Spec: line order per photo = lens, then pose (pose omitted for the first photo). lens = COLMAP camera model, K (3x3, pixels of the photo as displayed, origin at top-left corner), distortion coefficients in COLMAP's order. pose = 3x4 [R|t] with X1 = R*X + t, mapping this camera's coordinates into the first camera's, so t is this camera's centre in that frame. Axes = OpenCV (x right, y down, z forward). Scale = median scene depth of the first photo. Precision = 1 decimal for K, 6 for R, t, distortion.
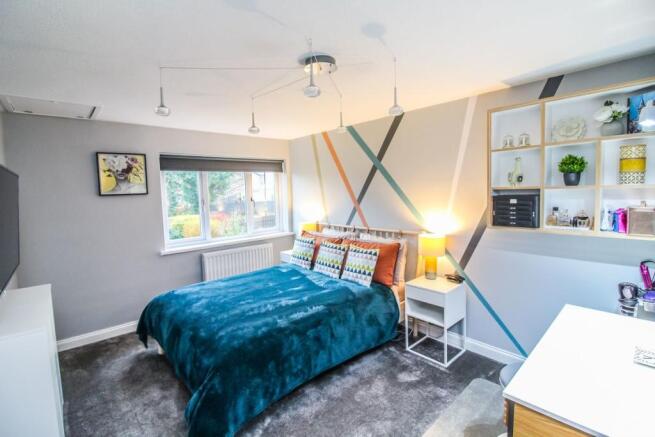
lens RADIAL K [[303.3, 0, 324.0], [0, 303.3, 208.4], [0, 0, 1]] dist [-0.001207, -0.000541]
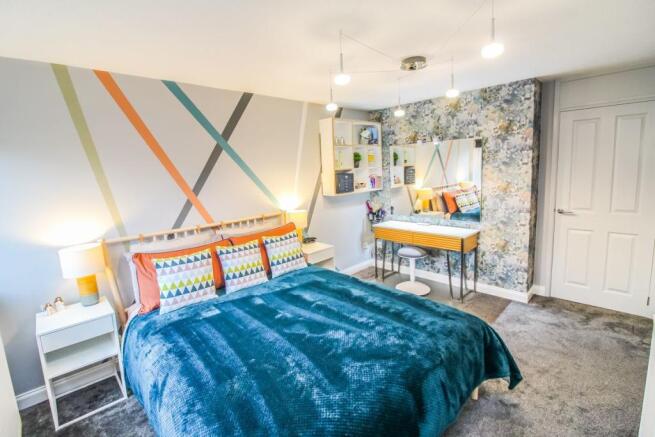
lens RADIAL K [[303.3, 0, 324.0], [0, 303.3, 208.4], [0, 0, 1]] dist [-0.001207, -0.000541]
pose [[-0.036543, -0.101447, 0.994170, -0.680775], [0.110771, 0.988292, 0.104919, -0.026940], [-0.993174, 0.113959, -0.024878, 0.768007]]
